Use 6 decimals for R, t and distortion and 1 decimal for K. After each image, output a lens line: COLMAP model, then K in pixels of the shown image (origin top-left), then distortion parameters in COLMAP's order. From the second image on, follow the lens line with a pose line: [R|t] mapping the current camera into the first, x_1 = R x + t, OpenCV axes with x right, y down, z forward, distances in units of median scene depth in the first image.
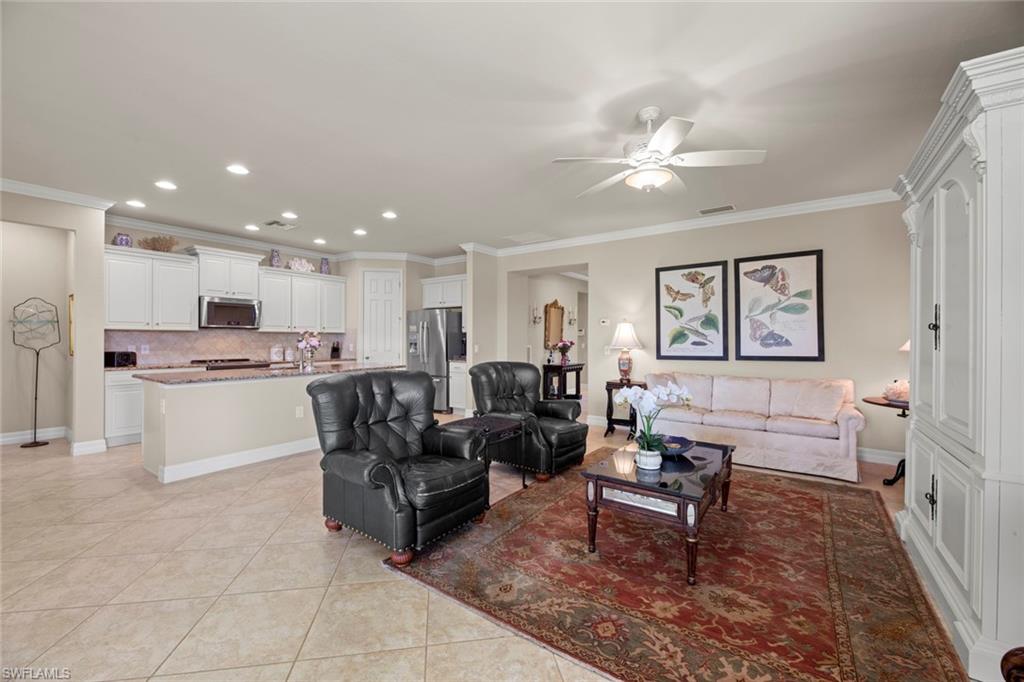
lens RADIAL K [[412.1, 0, 511.0], [0, 412.1, 338.6], [0, 0, 1]] dist [-0.000251, -0.002999]
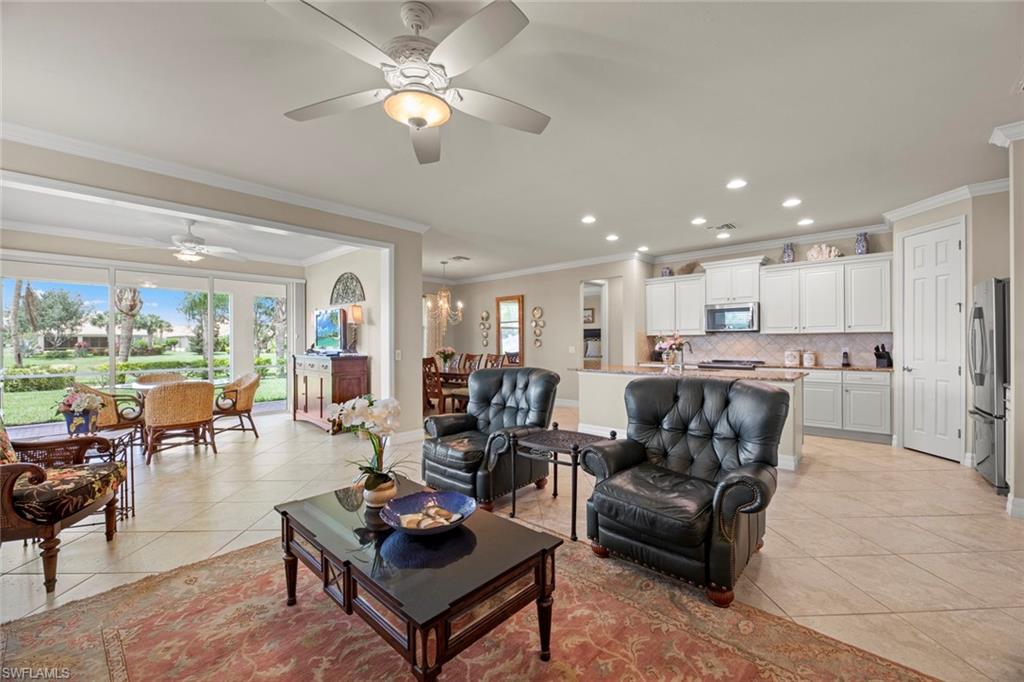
lens RADIAL K [[412.1, 0, 511.8], [0, 412.1, 342.0], [0, 0, 1]] dist [-0.000251, -0.002999]
pose [[-0.134313, -0.003104, -0.990934, 0.514146], [0.005654, 0.999976, -0.003899, 0.002858], [0.990923, -0.006126, -0.134292, 0.643671]]
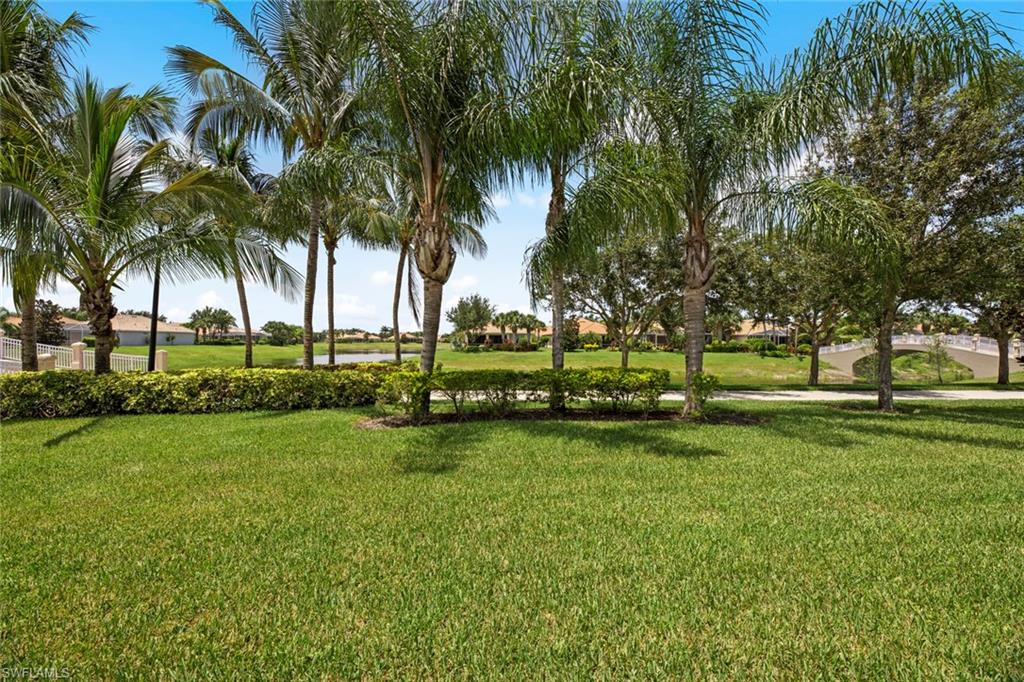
lens RADIAL K [[412.1, 0, 506.4], [0, 412.1, 341.0], [0, 0, 1]] dist [-0.000251, -0.002999]
pose [[-0.799553, -0.007158, -0.600553, -1.236702], [-0.005470, 0.999974, -0.004637, 0.015457], [0.600571, -0.000422, -0.799571, -1.016379]]
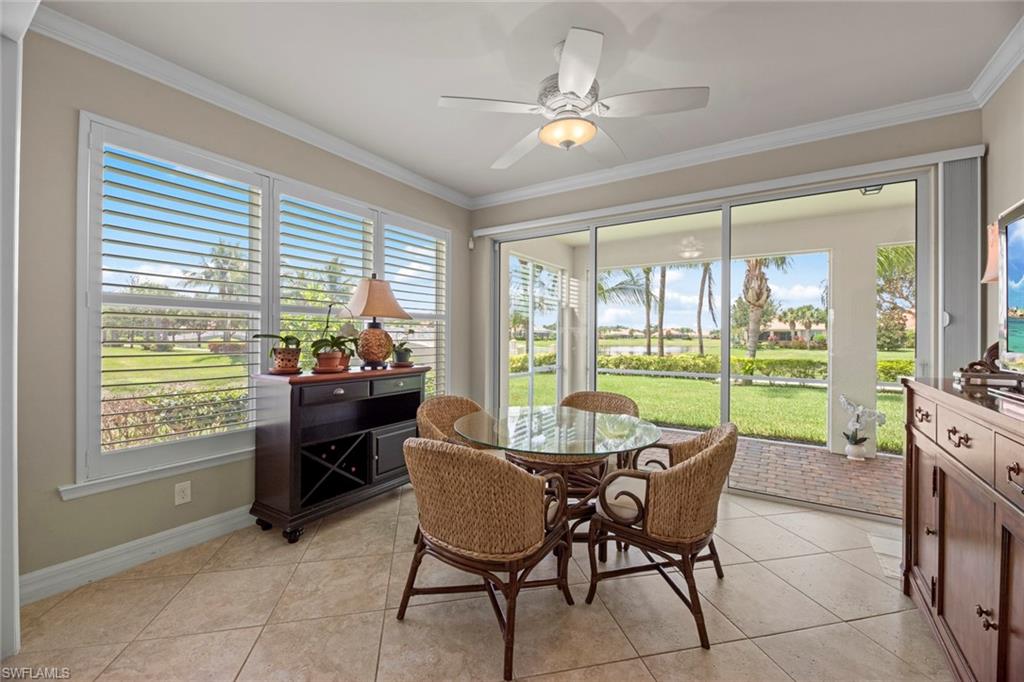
lens RADIAL K [[412.1, 0, 511.1], [0, 412.1, 335.7], [0, 0, 1]] dist [-0.000251, -0.002999]
pose [[-0.999117, -0.008605, -0.041127, -0.267900], [-0.008451, 0.999957, -0.003908, -0.001370], [0.041159, -0.003557, -0.999146, 0.169266]]
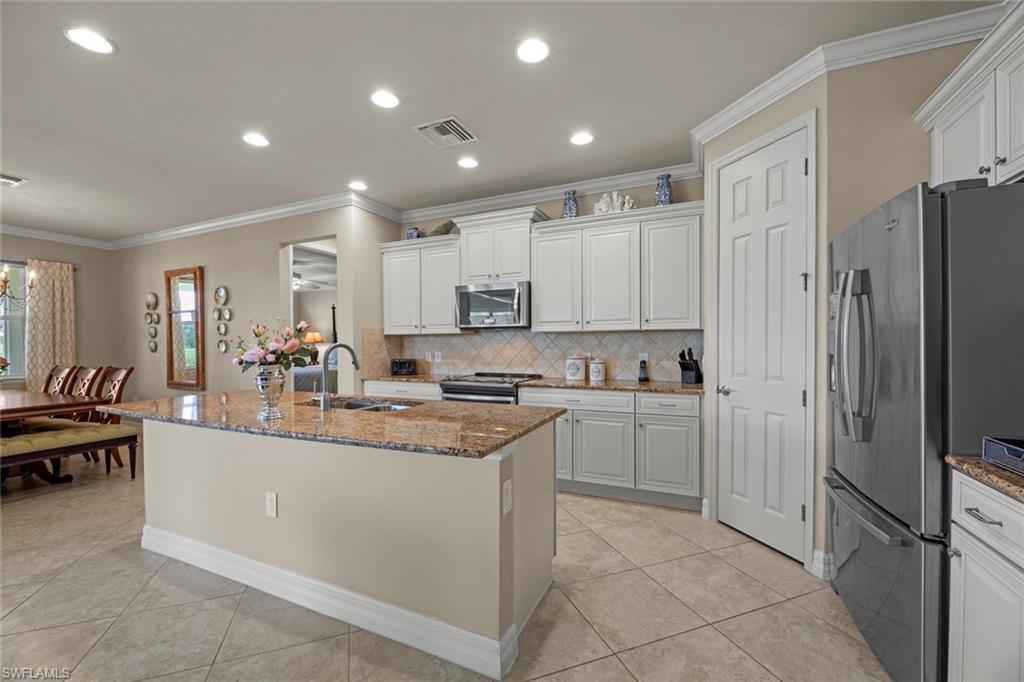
lens RADIAL K [[412.1, 0, 511.0], [0, 412.1, 349.1], [0, 0, 1]] dist [-0.000251, -0.002999]
pose [[0.188194, 0.009851, -0.982082, -0.013469], [0.008378, 0.999897, 0.011635, 0.001115], [0.982096, -0.010418, 0.188092, 1.004853]]
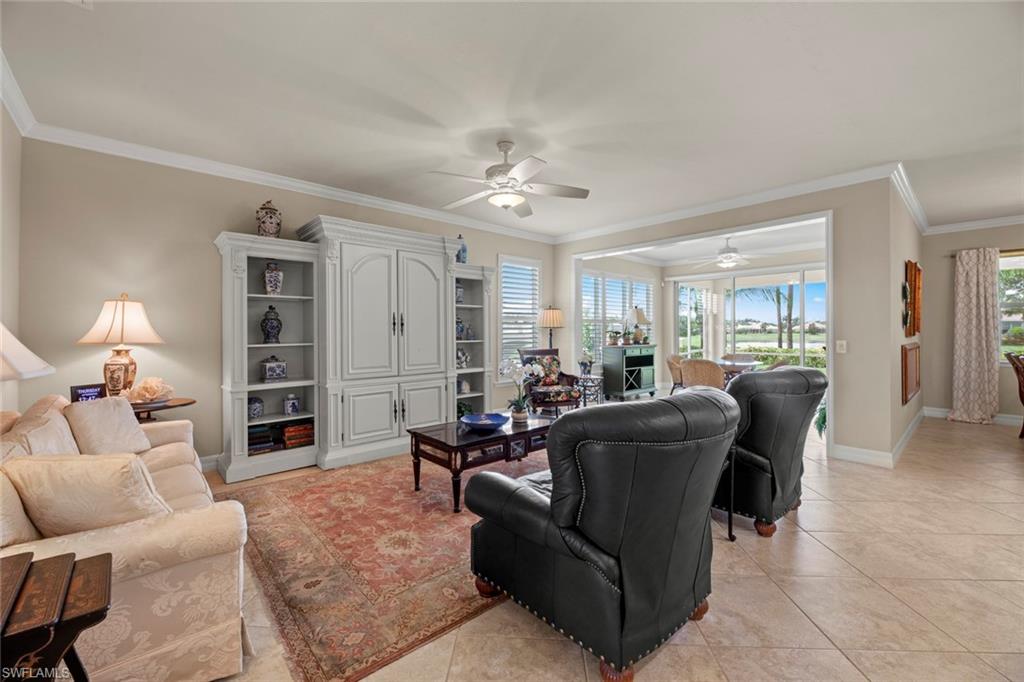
lens RADIAL K [[412.1, 0, 509.5], [0, 412.1, 323.0], [0, 0, 1]] dist [-0.000251, -0.002999]
pose [[-0.973952, 0.001530, 0.226748, 0.023299], [-0.003555, 0.999751, -0.022015, 0.003432], [-0.226725, -0.022248, -0.973705, 1.130962]]
